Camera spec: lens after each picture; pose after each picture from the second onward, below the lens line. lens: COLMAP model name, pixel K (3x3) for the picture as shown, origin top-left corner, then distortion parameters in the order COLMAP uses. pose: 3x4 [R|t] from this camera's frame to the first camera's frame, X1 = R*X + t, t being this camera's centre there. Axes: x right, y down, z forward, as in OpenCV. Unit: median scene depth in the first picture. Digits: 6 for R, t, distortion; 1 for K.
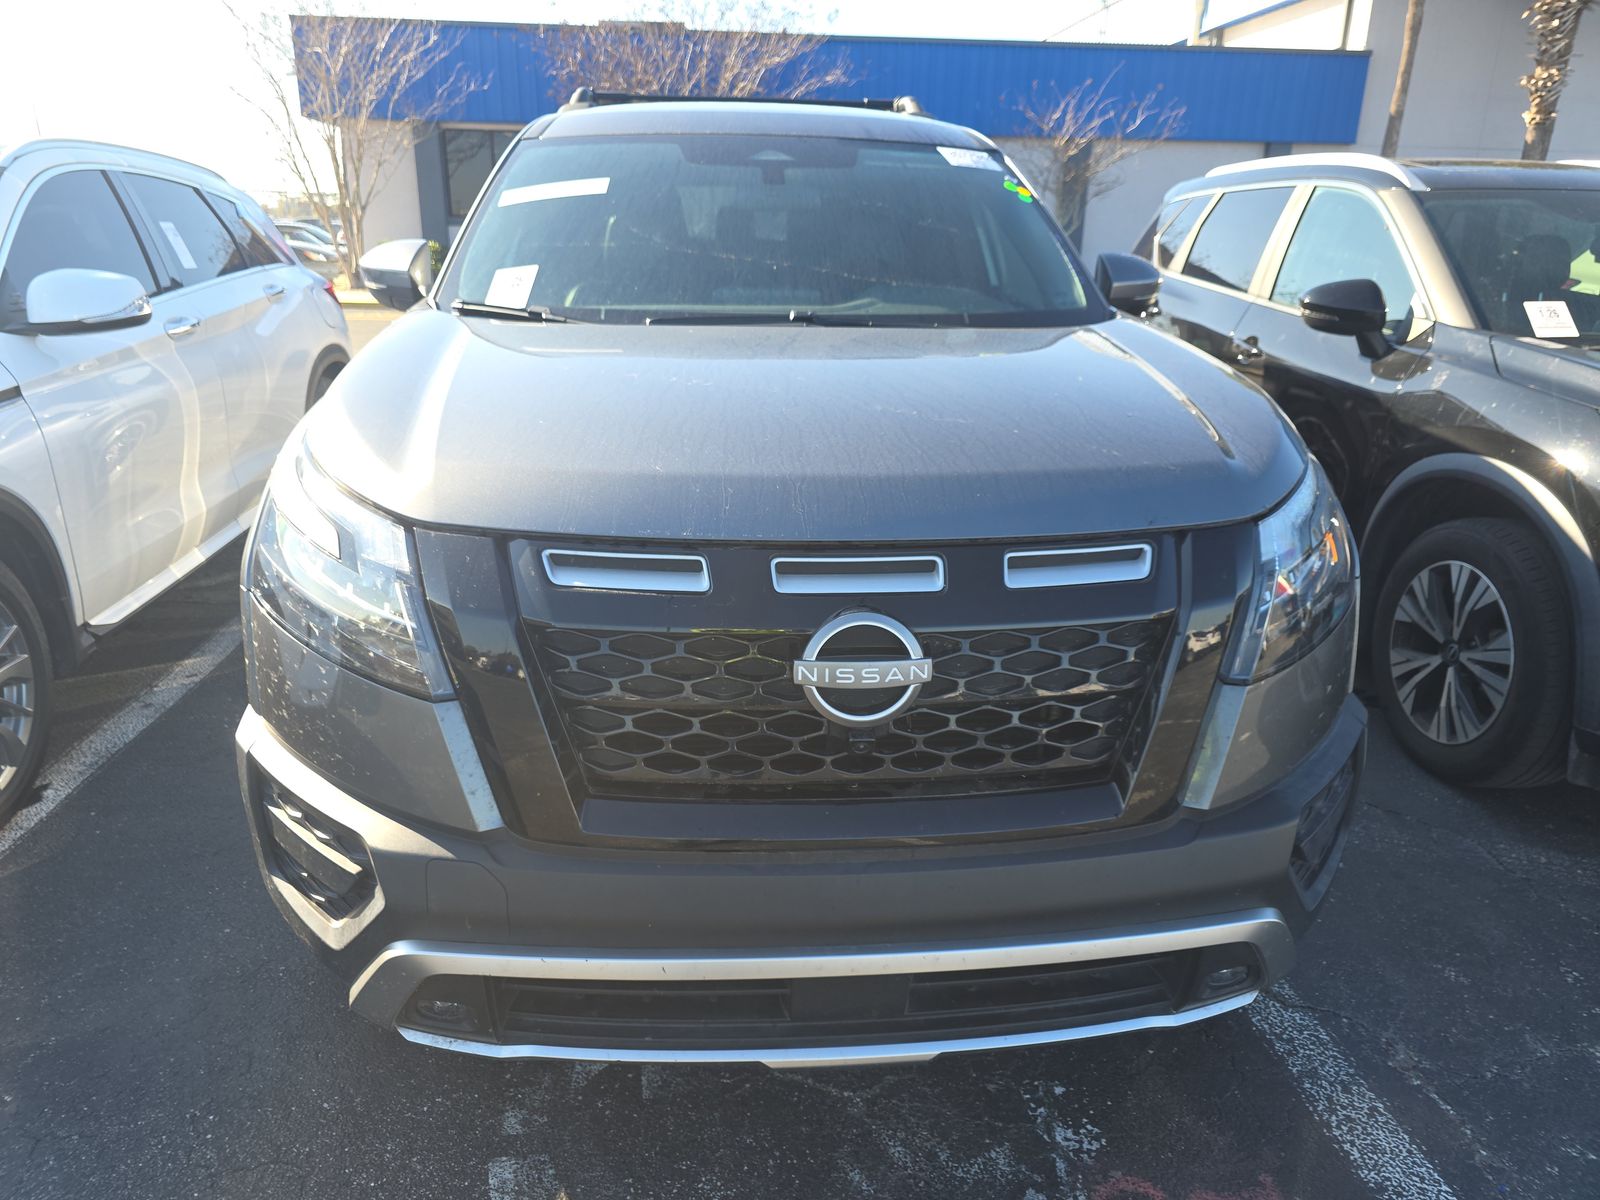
lens RADIAL K [[1071.5, 0, 796.6], [0, 1071.5, 600.8], [0, 0, 1]] dist [0.032166, -0.032519]
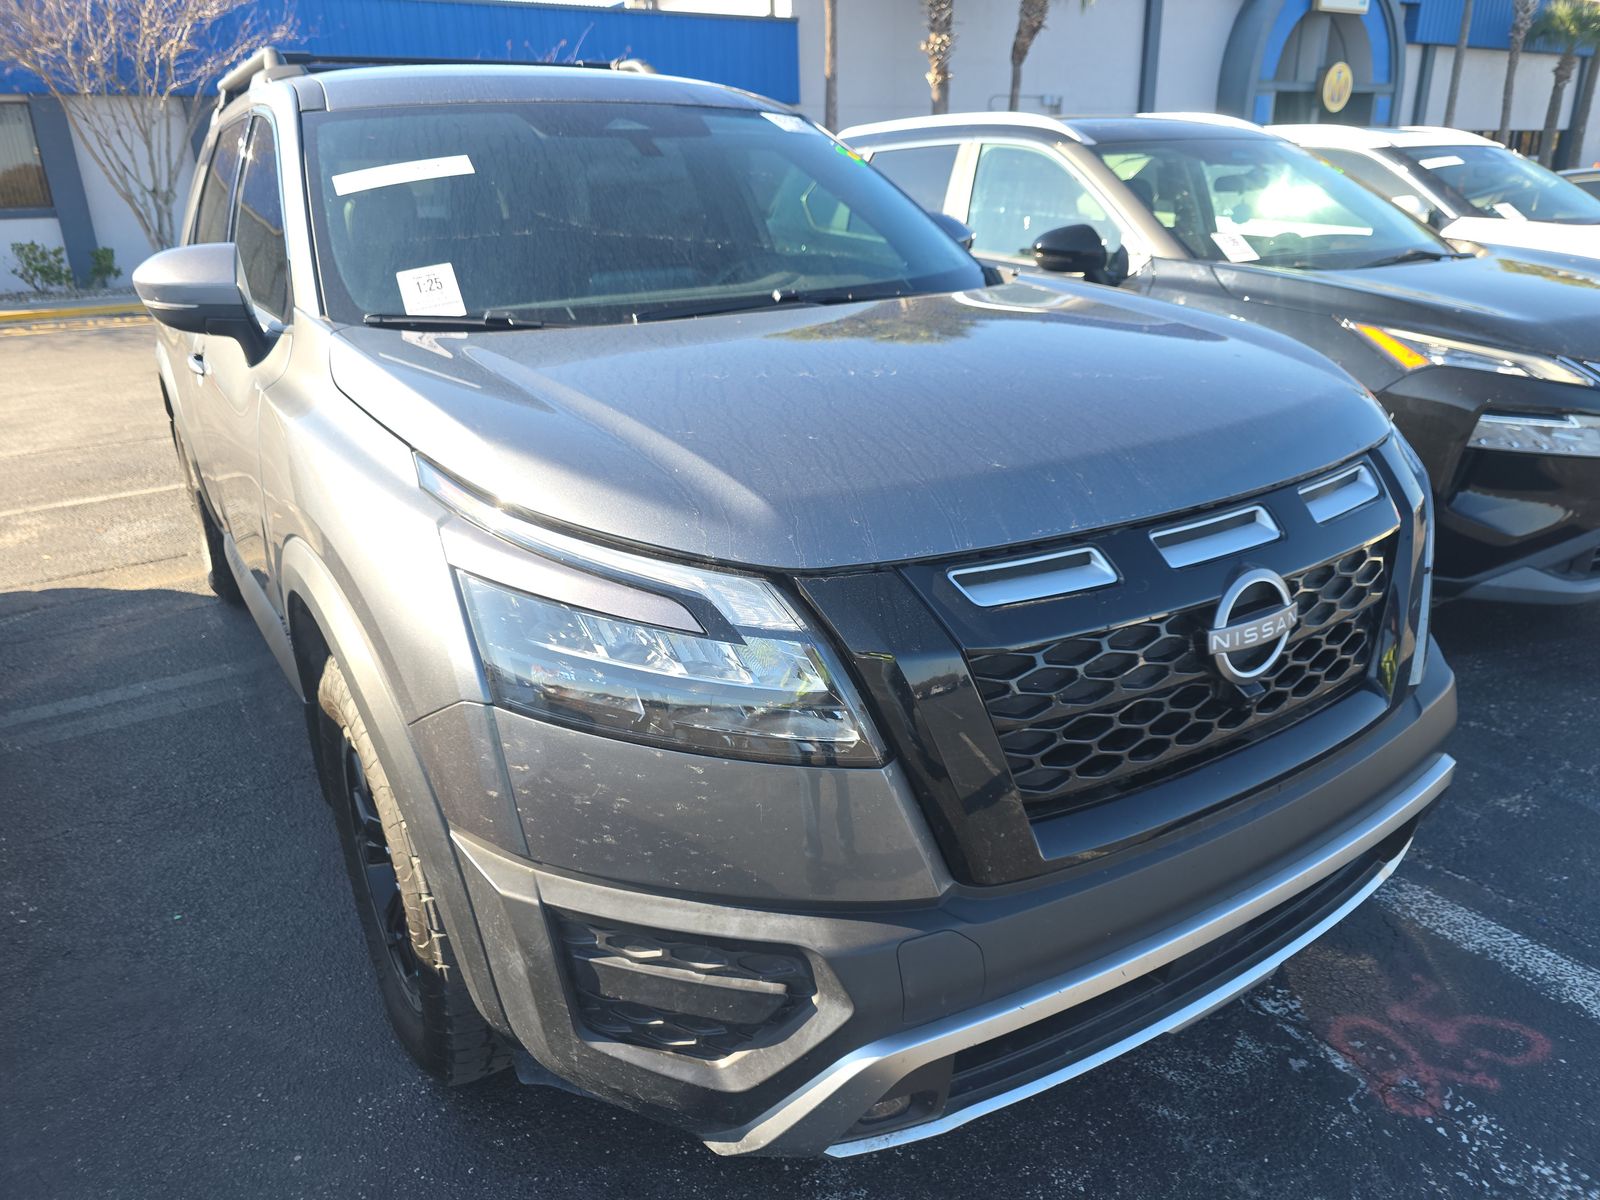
lens RADIAL K [[1071.5, 0, 796.4], [0, 1071.5, 599.9], [0, 0, 1]] dist [0.032166, -0.032519]
pose [[0.888714, -0.203003, 0.411067, -0.416031], [0.191227, 0.979042, 0.070068, -0.065004], [-0.416676, 0.016337, 0.908908, 0.134550]]
